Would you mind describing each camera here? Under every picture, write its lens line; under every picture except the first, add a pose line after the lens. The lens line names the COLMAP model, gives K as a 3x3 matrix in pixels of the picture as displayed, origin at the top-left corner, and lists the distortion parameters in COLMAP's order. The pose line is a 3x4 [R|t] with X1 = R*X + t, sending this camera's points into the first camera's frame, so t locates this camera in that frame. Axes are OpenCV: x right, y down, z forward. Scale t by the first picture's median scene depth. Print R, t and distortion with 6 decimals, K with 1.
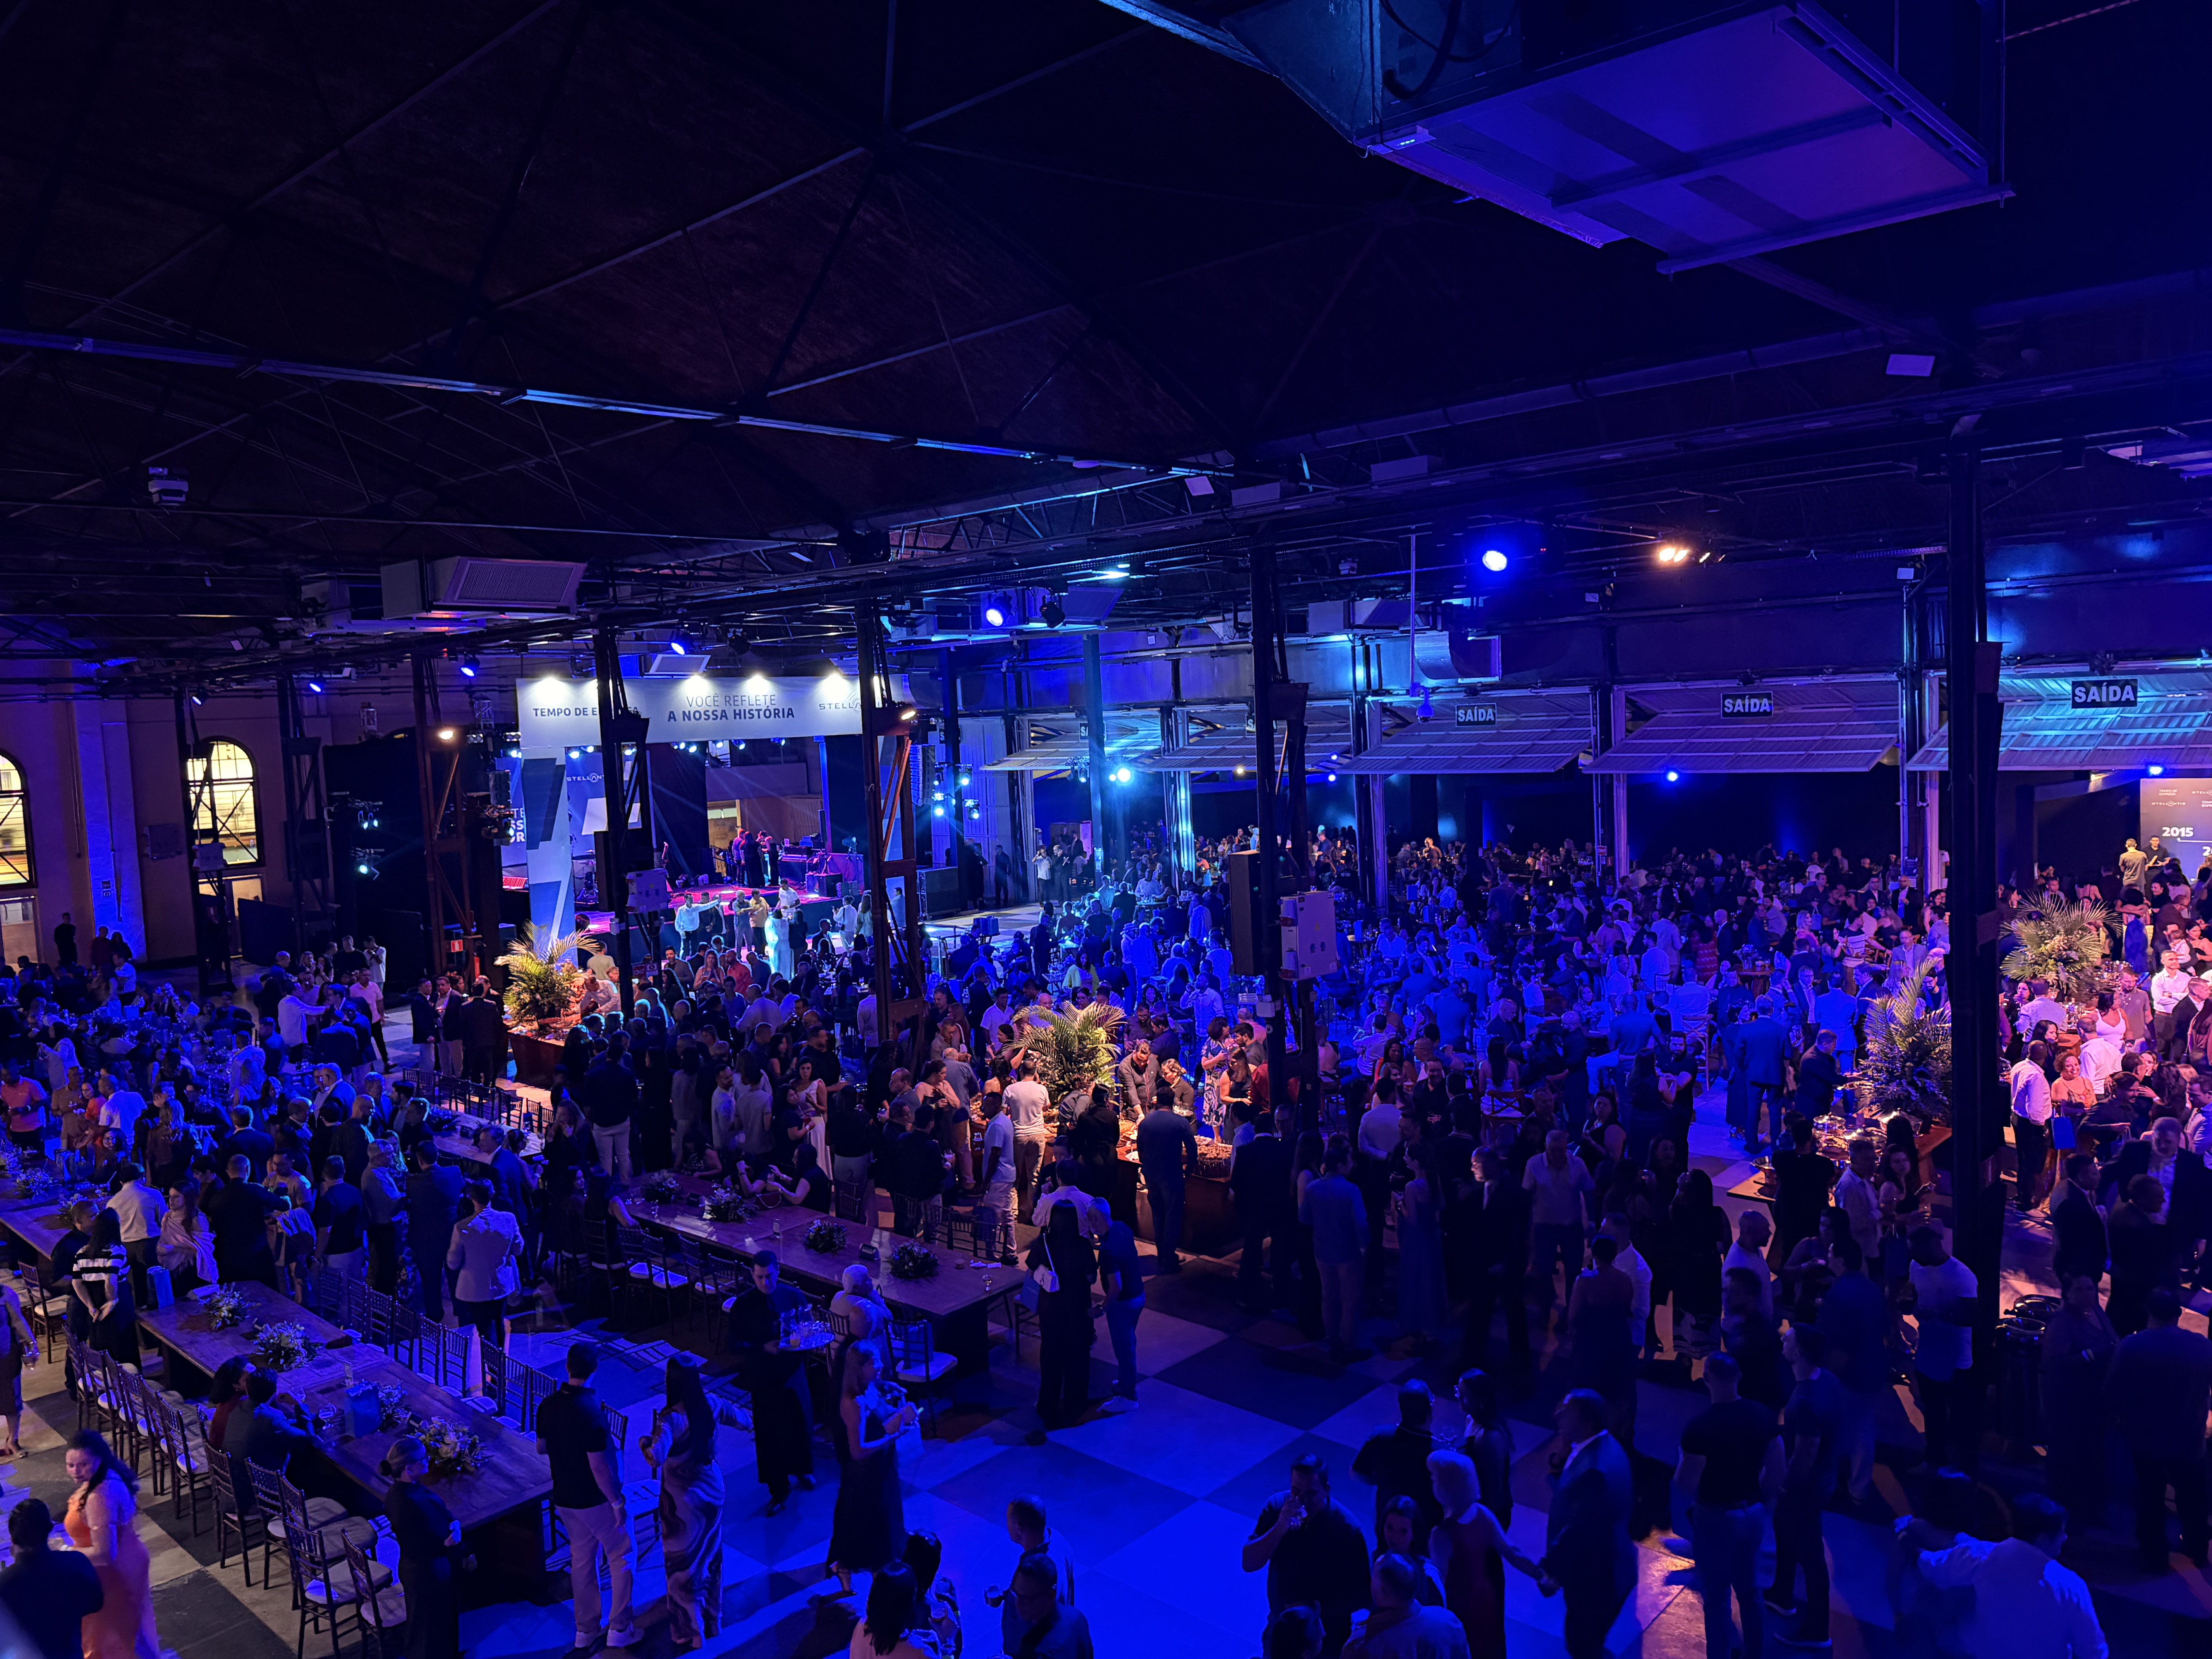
lens RADIAL K [[1577.8, 0, 1122.4], [0, 1577.8, 833.0], [0, 0, 1]] dist [0.008062, -0.017388]
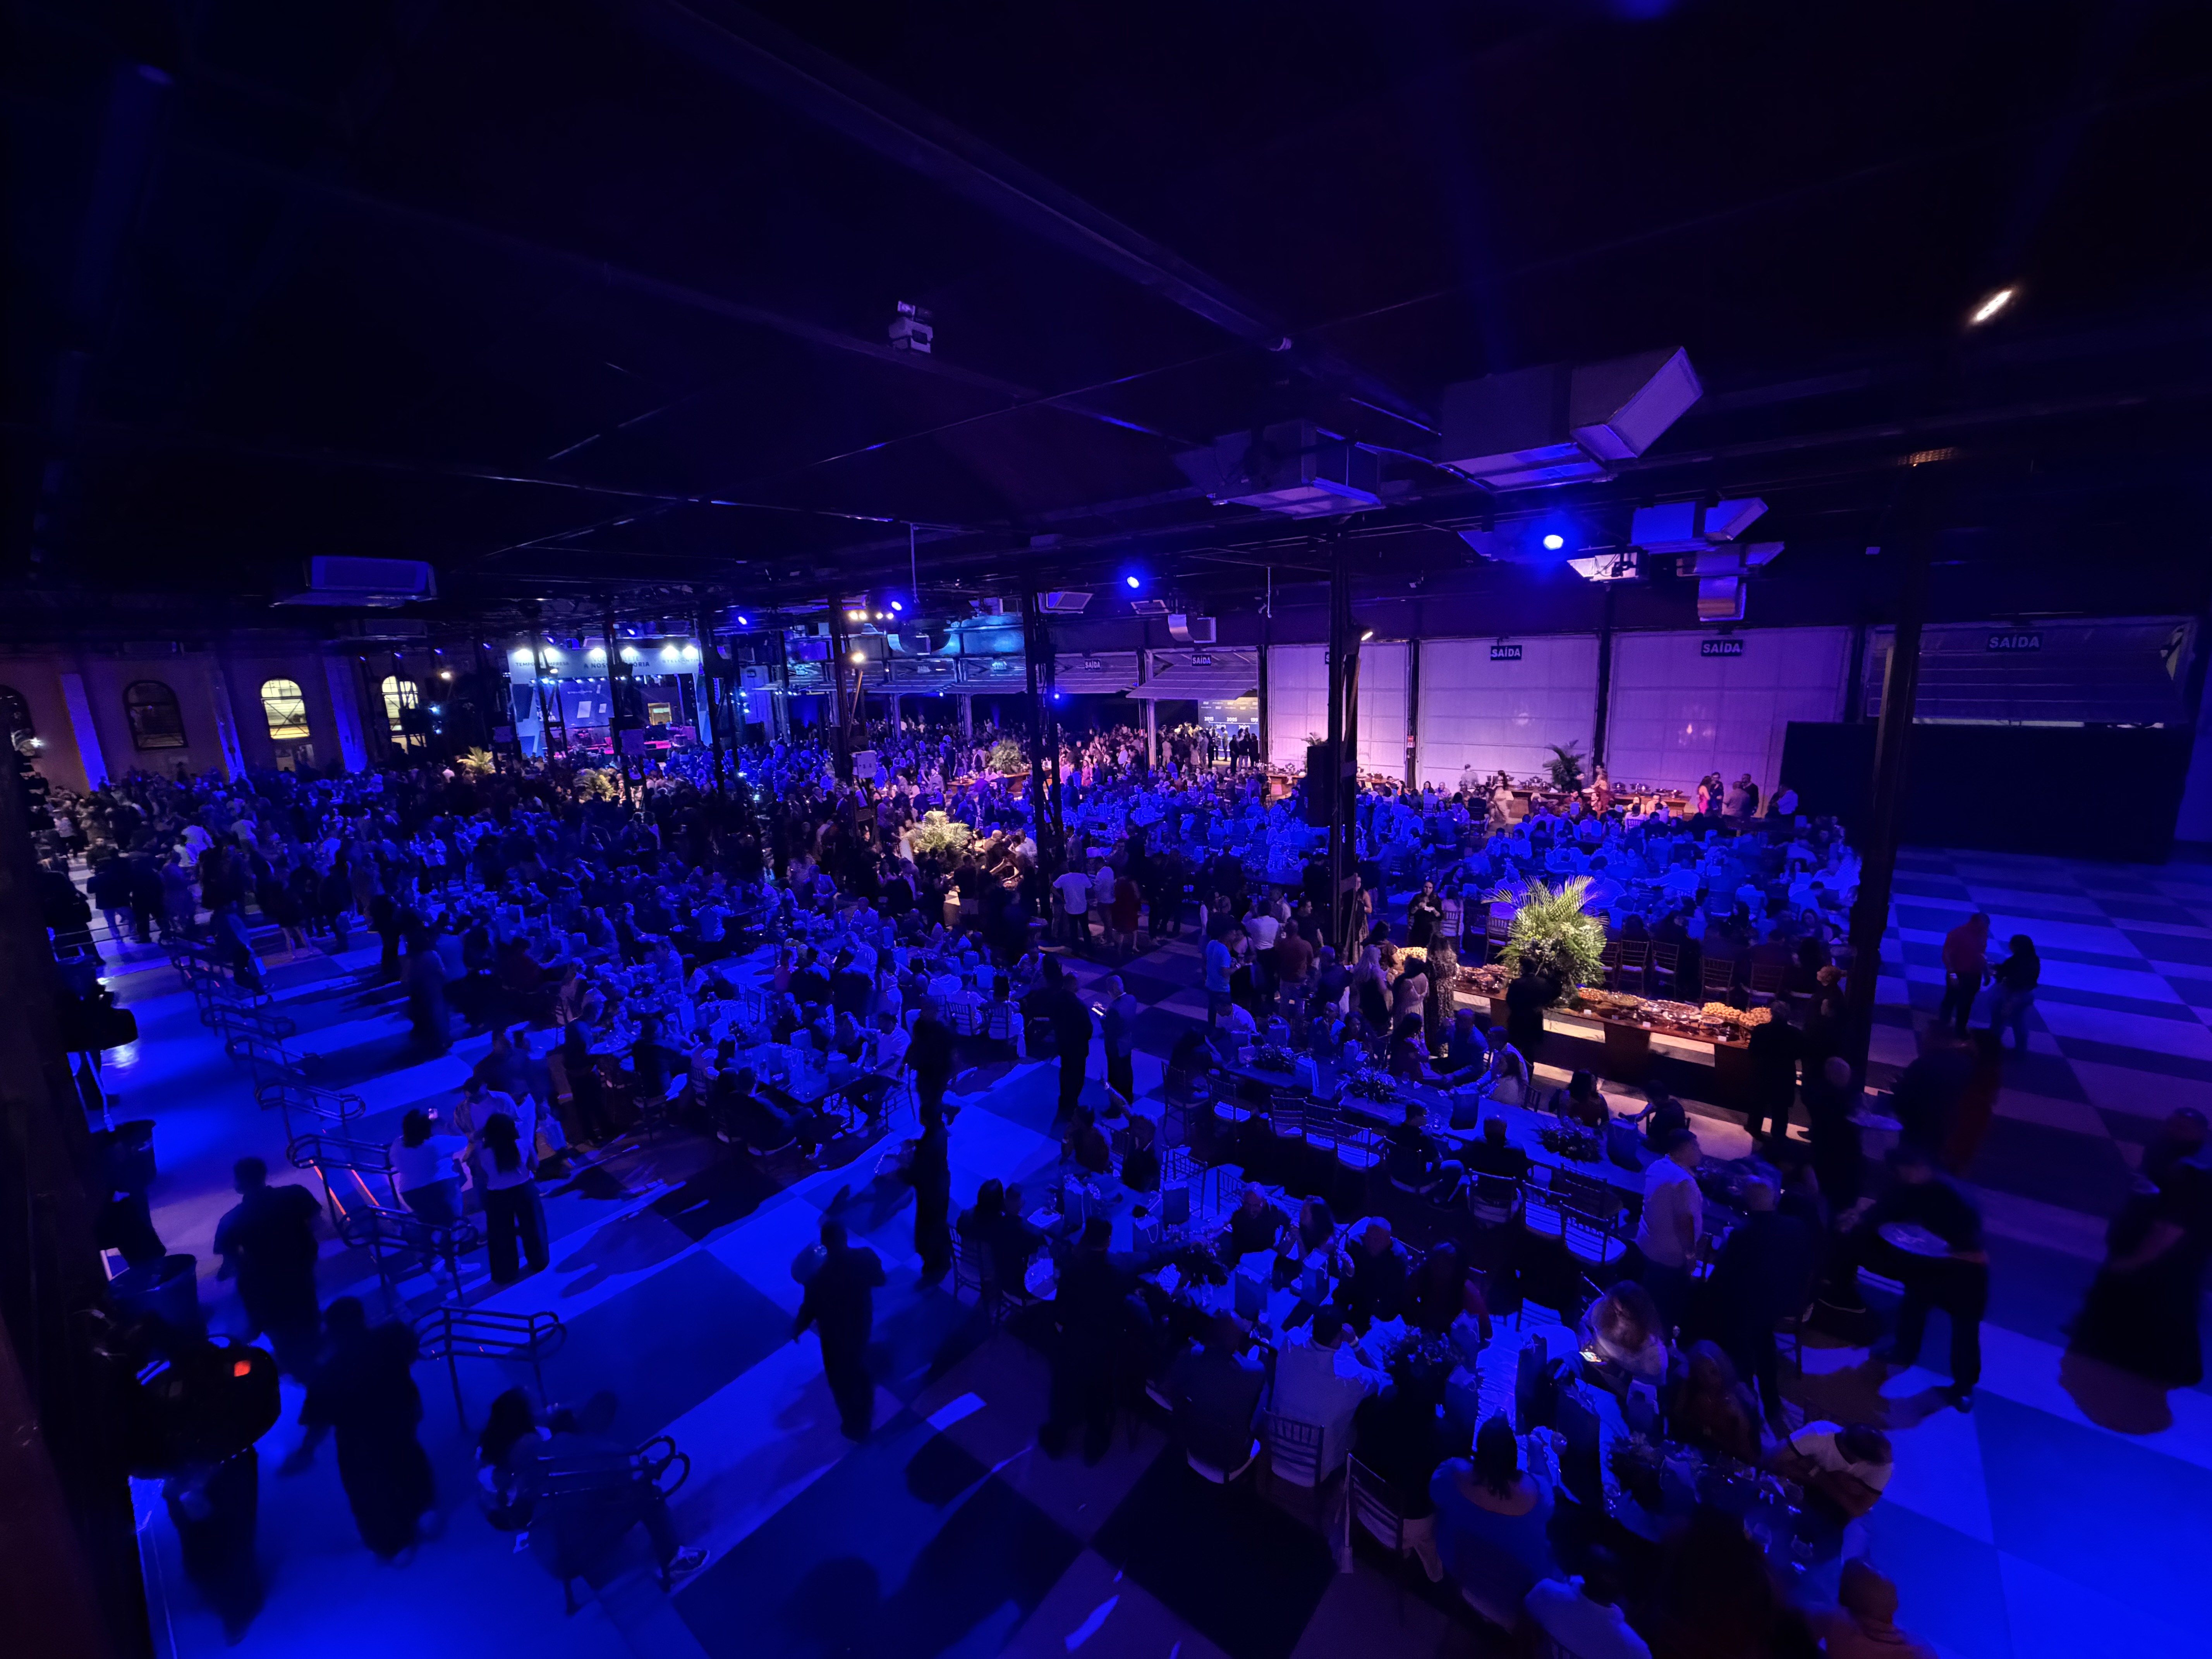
lens RADIAL K [[891.9, 0, 1094.6], [0, 891.9, 833.7], [0, 0, 1]] dist [-0.002461, 0.000049]
pose [[0.998859, 0.000728, 0.047749, 0.204635], [-0.006475, 0.992715, 0.120310, 0.004597], [-0.047314, -0.120482, 0.991587, -0.186157]]
